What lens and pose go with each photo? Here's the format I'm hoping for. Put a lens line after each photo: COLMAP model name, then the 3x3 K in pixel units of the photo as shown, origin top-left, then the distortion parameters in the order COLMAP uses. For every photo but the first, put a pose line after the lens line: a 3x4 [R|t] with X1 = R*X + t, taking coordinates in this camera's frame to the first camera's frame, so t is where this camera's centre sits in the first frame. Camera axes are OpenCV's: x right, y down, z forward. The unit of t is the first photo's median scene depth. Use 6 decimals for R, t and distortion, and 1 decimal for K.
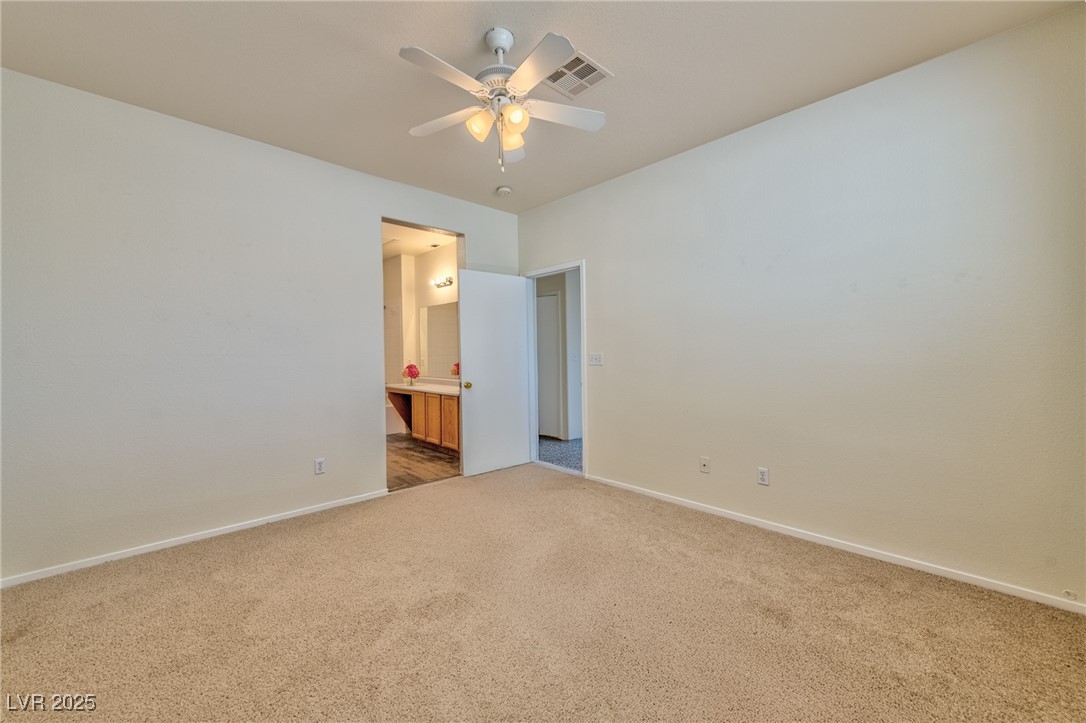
lens RADIAL K [[429.7, 0, 547.4], [0, 429.7, 356.6], [0, 0, 1]] dist [0.008228, -0.000555]
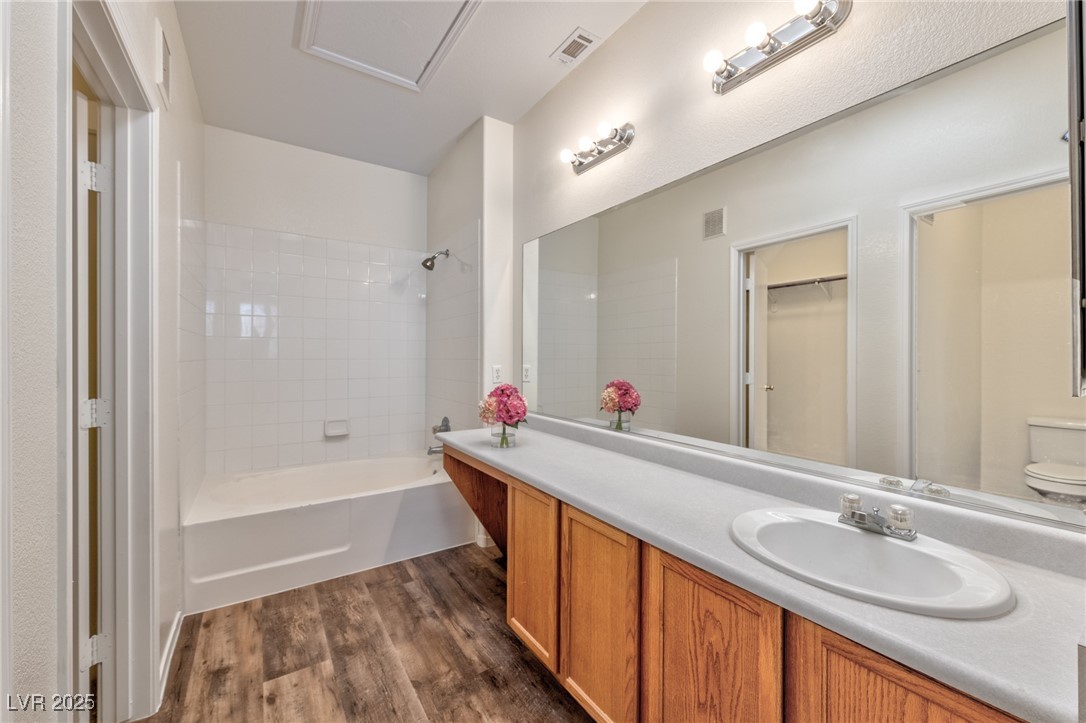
lens RADIAL K [[429.7, 0, 543.1], [0, 429.7, 356.5], [0, 0, 1]] dist [0.008228, -0.000555]
pose [[0.982585, 0.013409, -0.185327, -0.219703], [-0.013675, 0.999906, -0.000157, -0.006029], [0.185307, 0.002688, 0.982677, 0.656325]]
